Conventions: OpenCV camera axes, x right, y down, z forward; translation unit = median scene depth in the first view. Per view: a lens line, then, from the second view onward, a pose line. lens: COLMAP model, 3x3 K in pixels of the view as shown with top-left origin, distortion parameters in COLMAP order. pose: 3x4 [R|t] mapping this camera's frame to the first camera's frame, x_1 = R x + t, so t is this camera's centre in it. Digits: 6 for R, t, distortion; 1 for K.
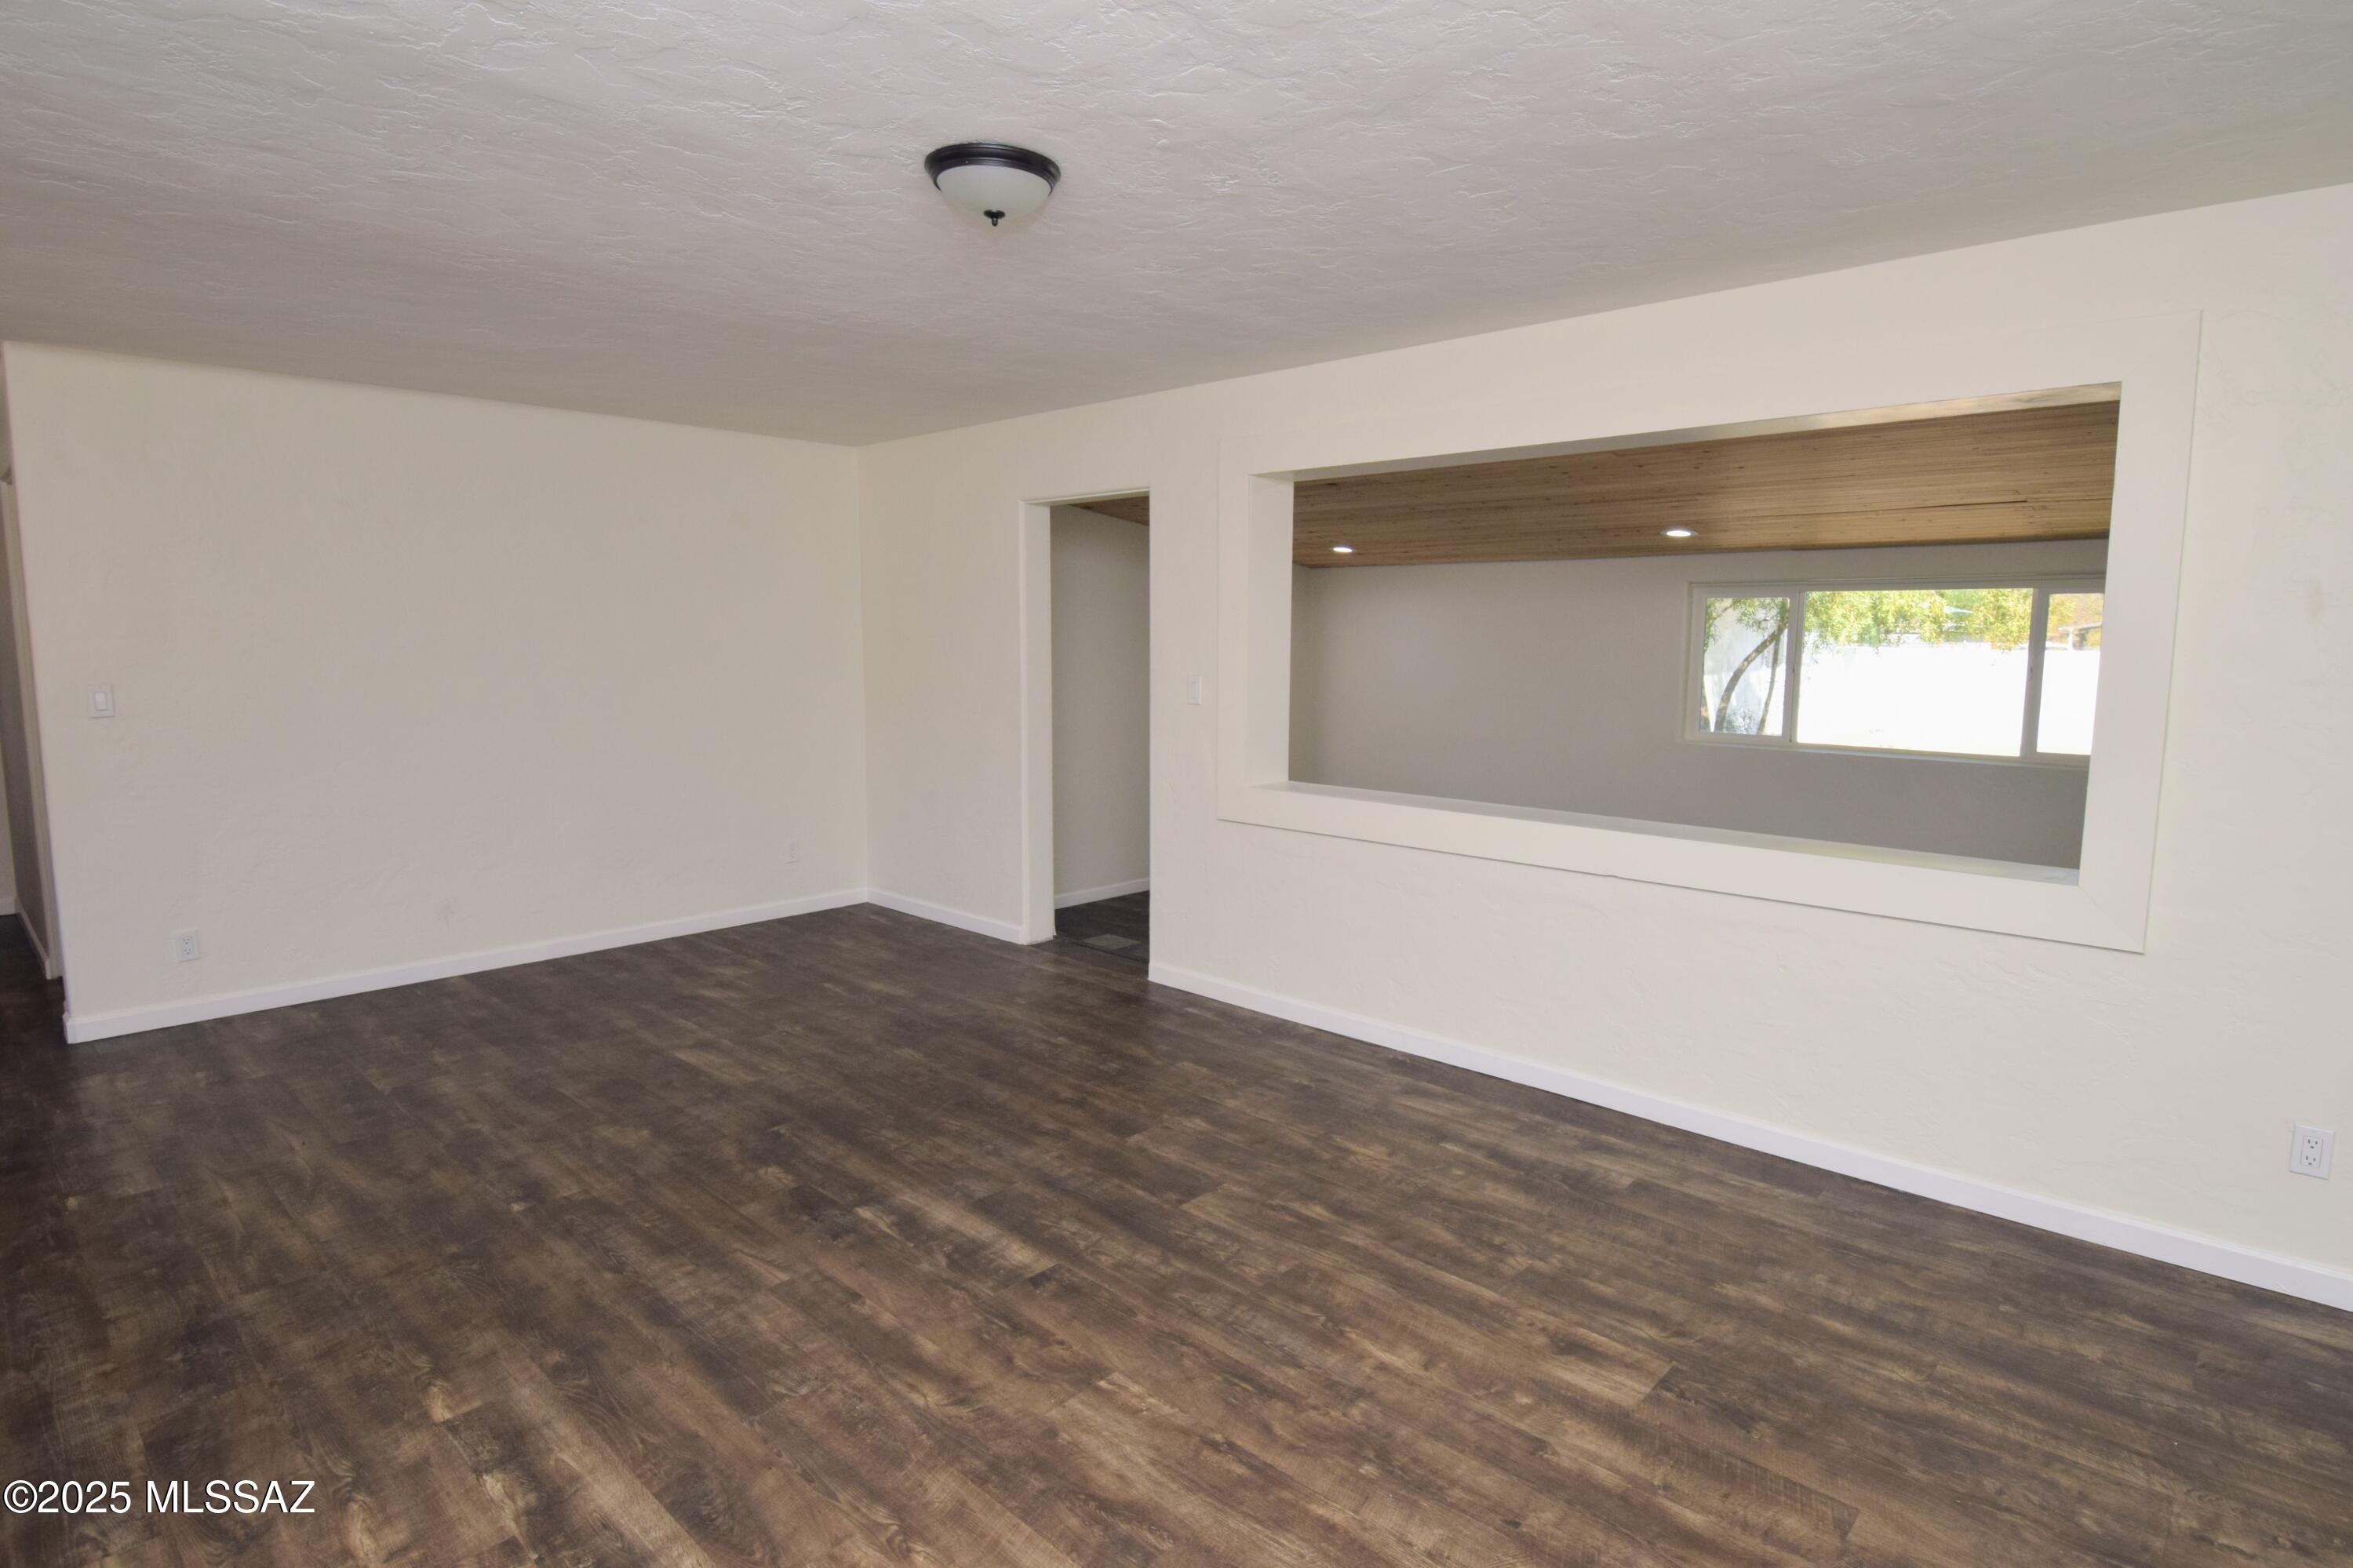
lens RADIAL K [[1219.1, 0, 1208.2], [0, 1219.1, 767.6], [0, 0, 1]] dist [0.012461, -0.022302]
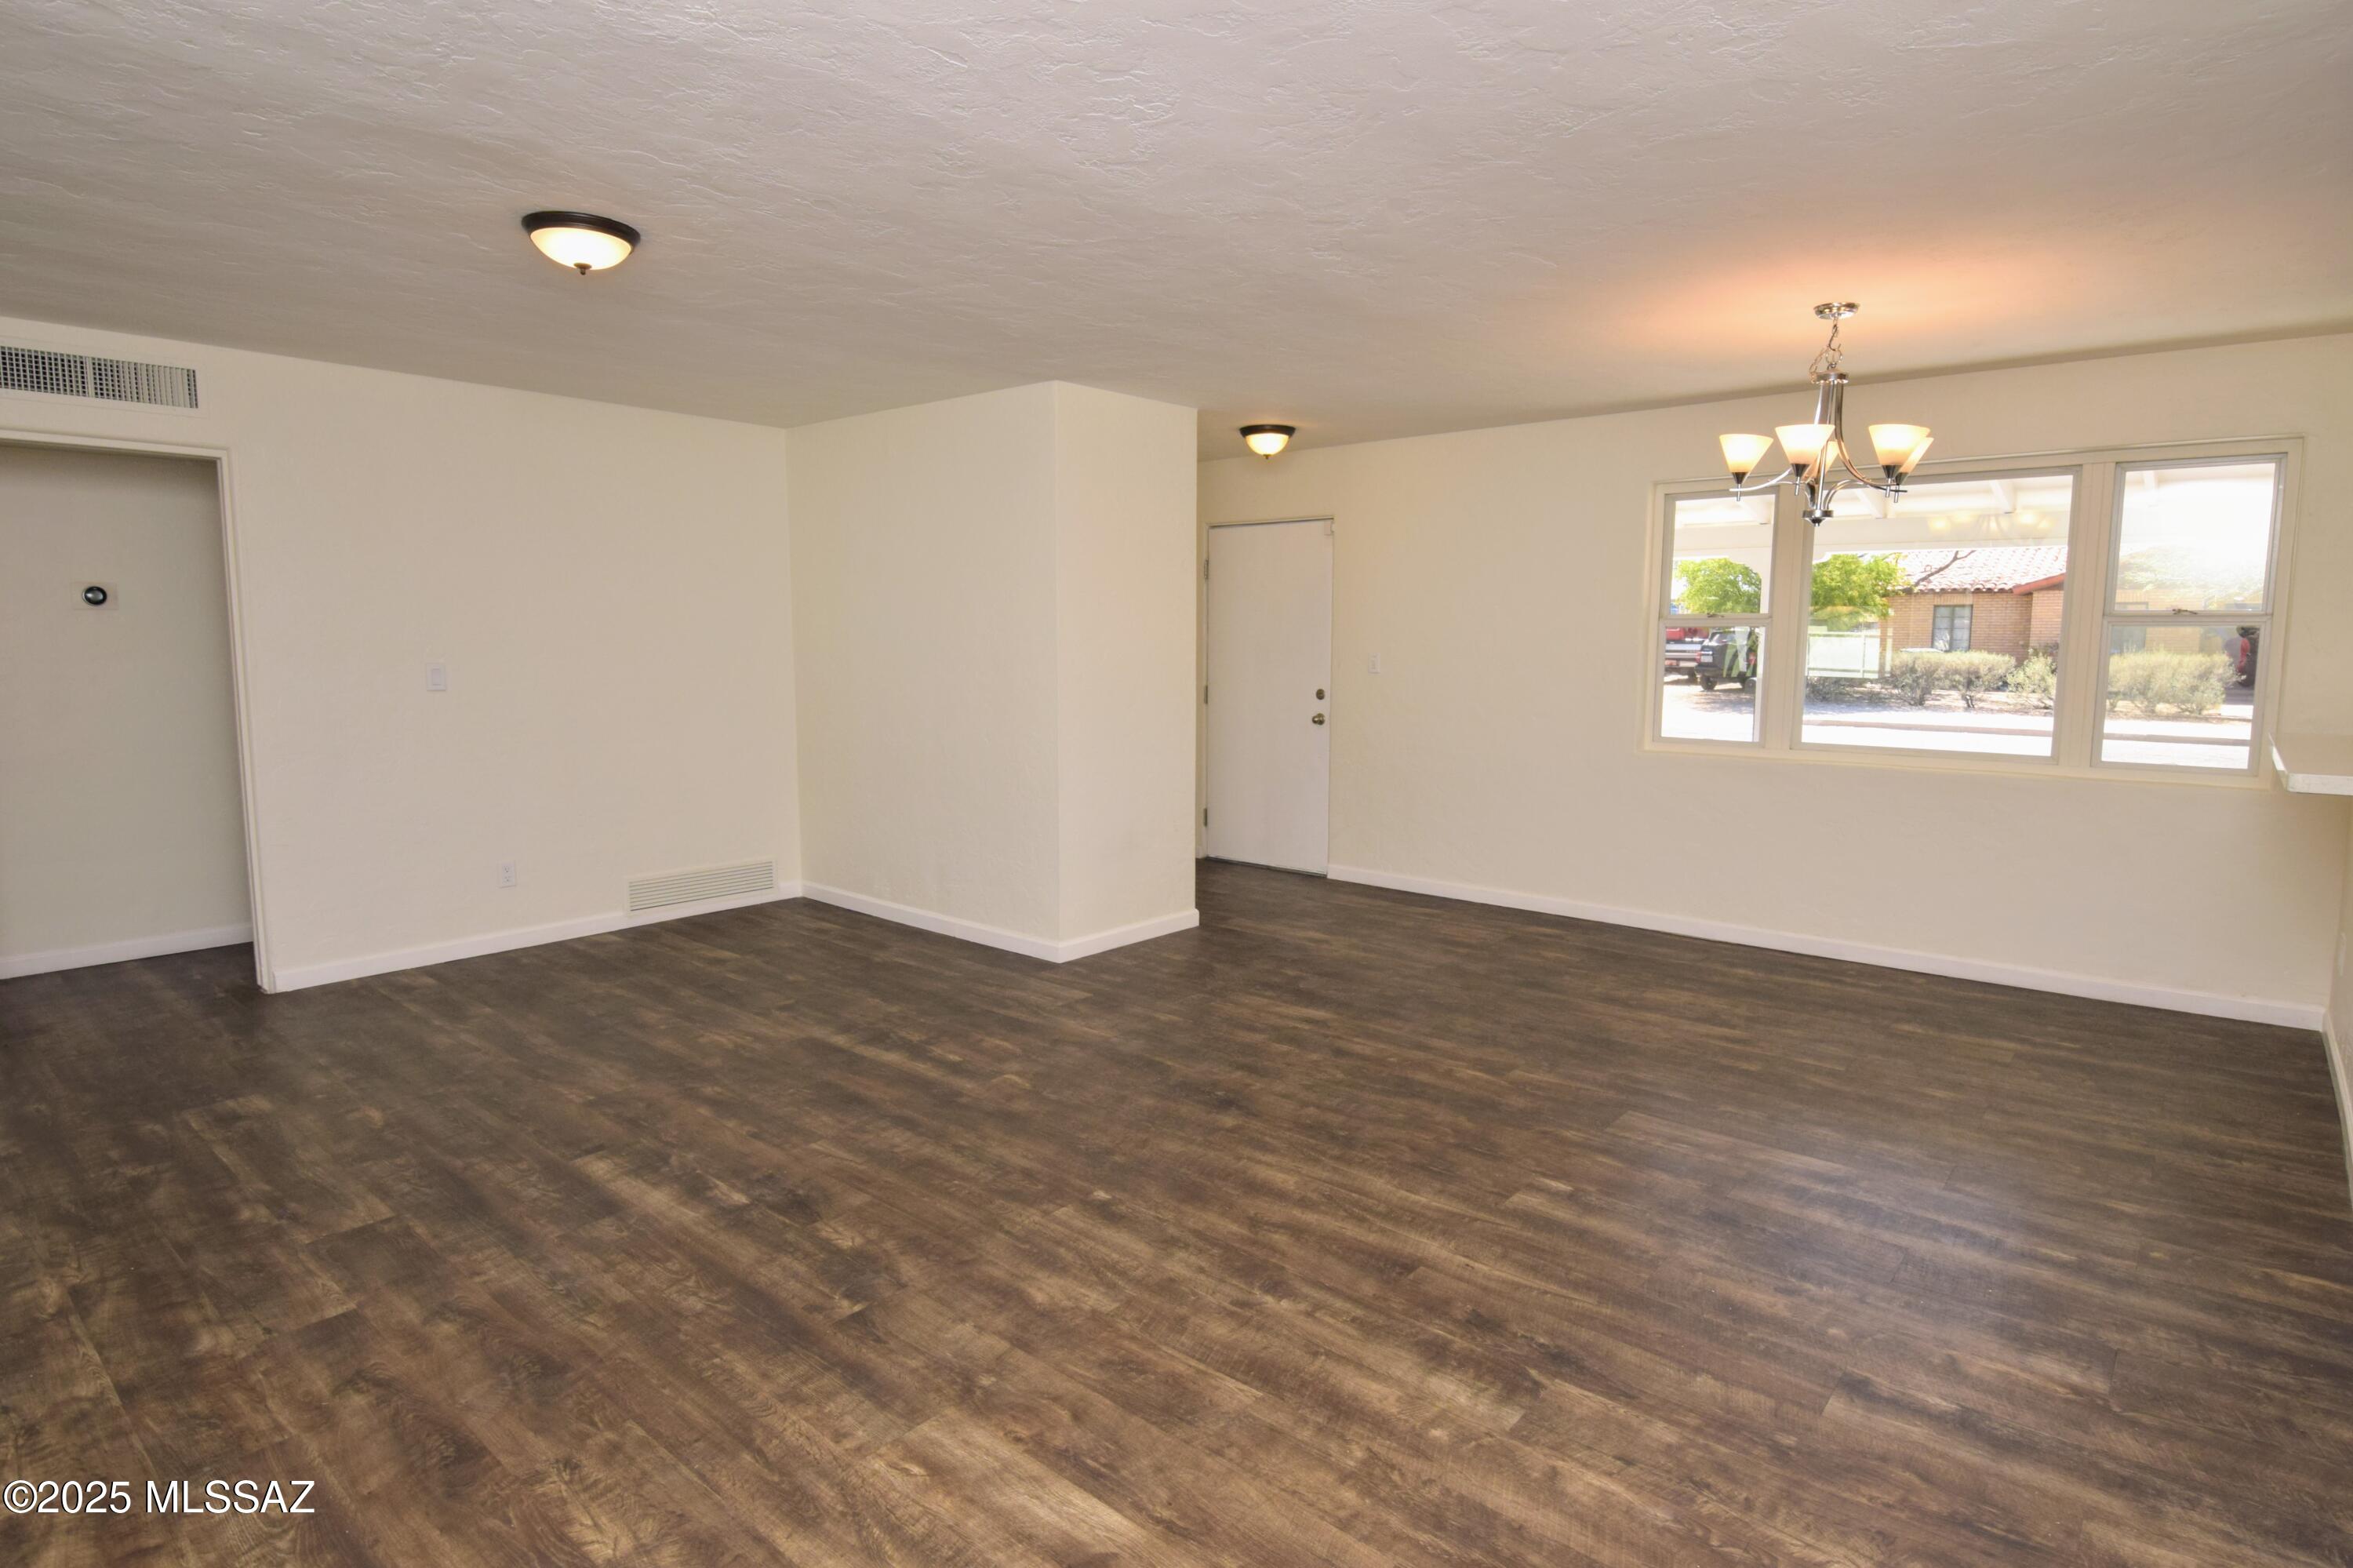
lens RADIAL K [[1219.3, 0, 1172.9], [0, 1219.3, 772.9], [0, 0, 1]] dist [0.012461, -0.022302]
pose [[-0.999724, -0.008642, -0.021859, -0.586658], [-0.013330, 0.974409, 0.224388, -0.178956], [0.019360, 0.224617, -0.974255, 1.831096]]
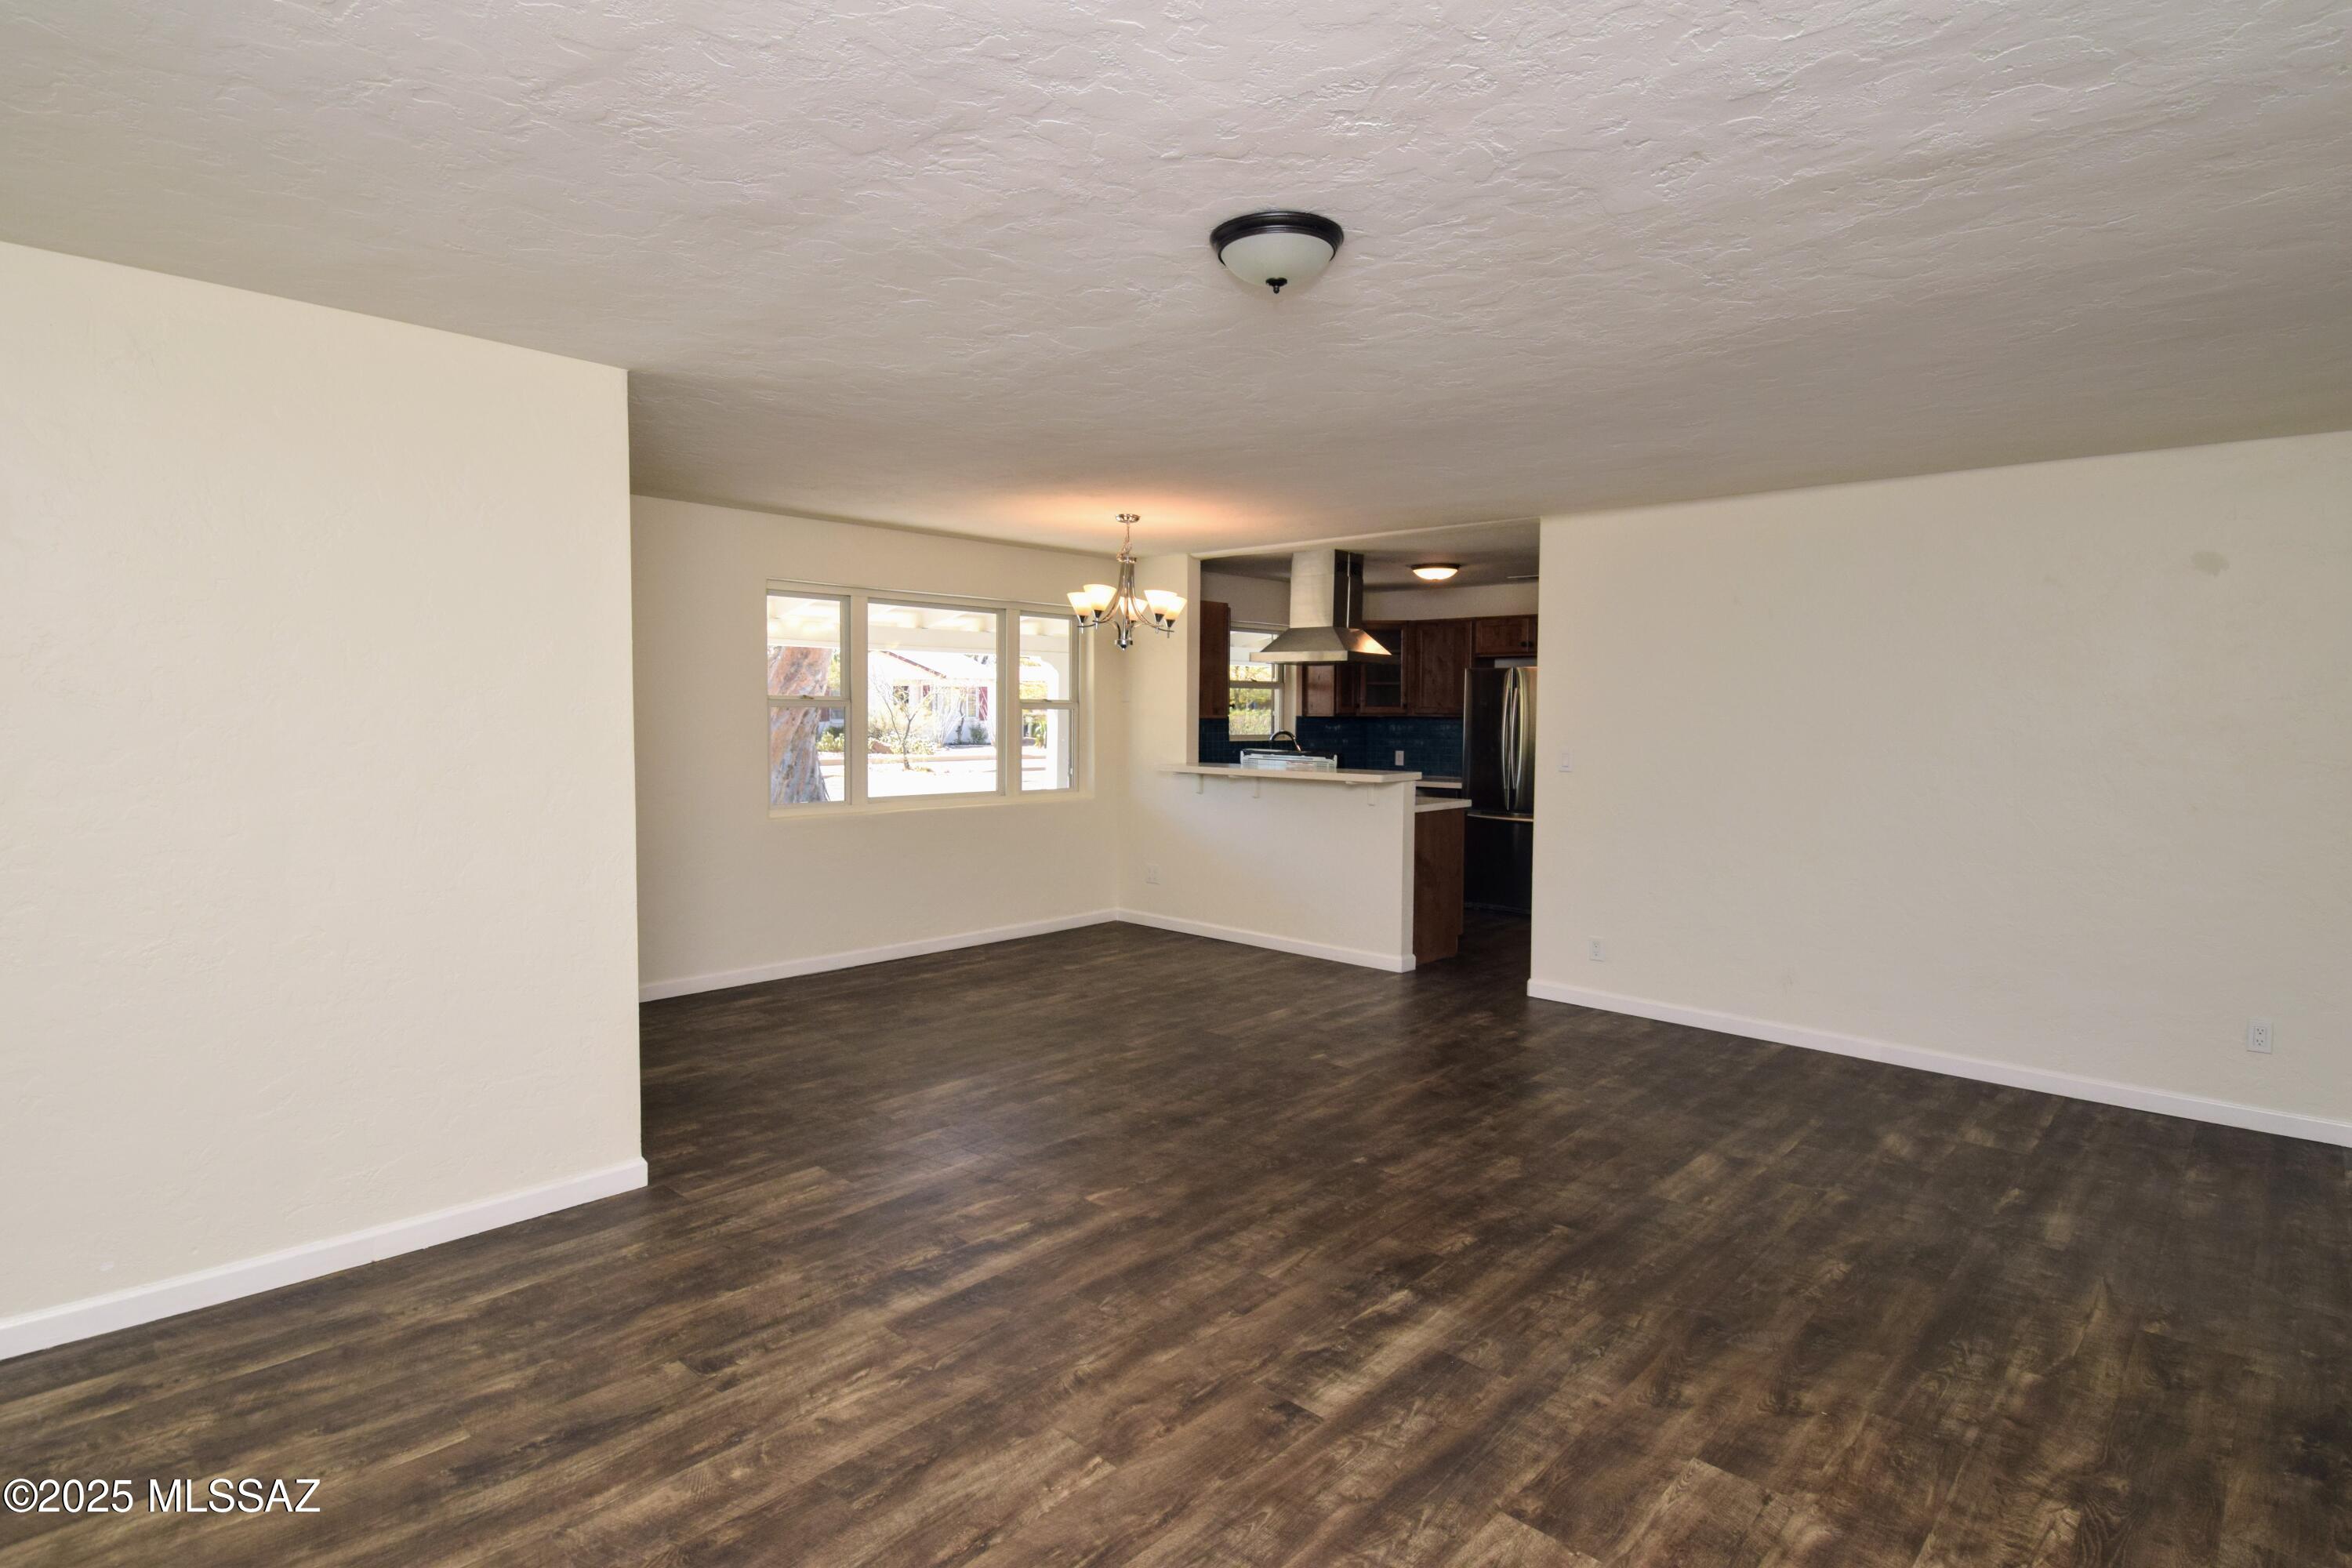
lens RADIAL K [[1218.7, 0, 1192.1], [0, 1218.7, 787.4], [0, 0, 1]] dist [0.012461, -0.022302]
pose [[-0.017010, 0.058629, -0.998135, 0.651504], [-0.121689, 0.990737, 0.060269, -0.071822], [0.992423, 0.122487, -0.009718, 0.780003]]
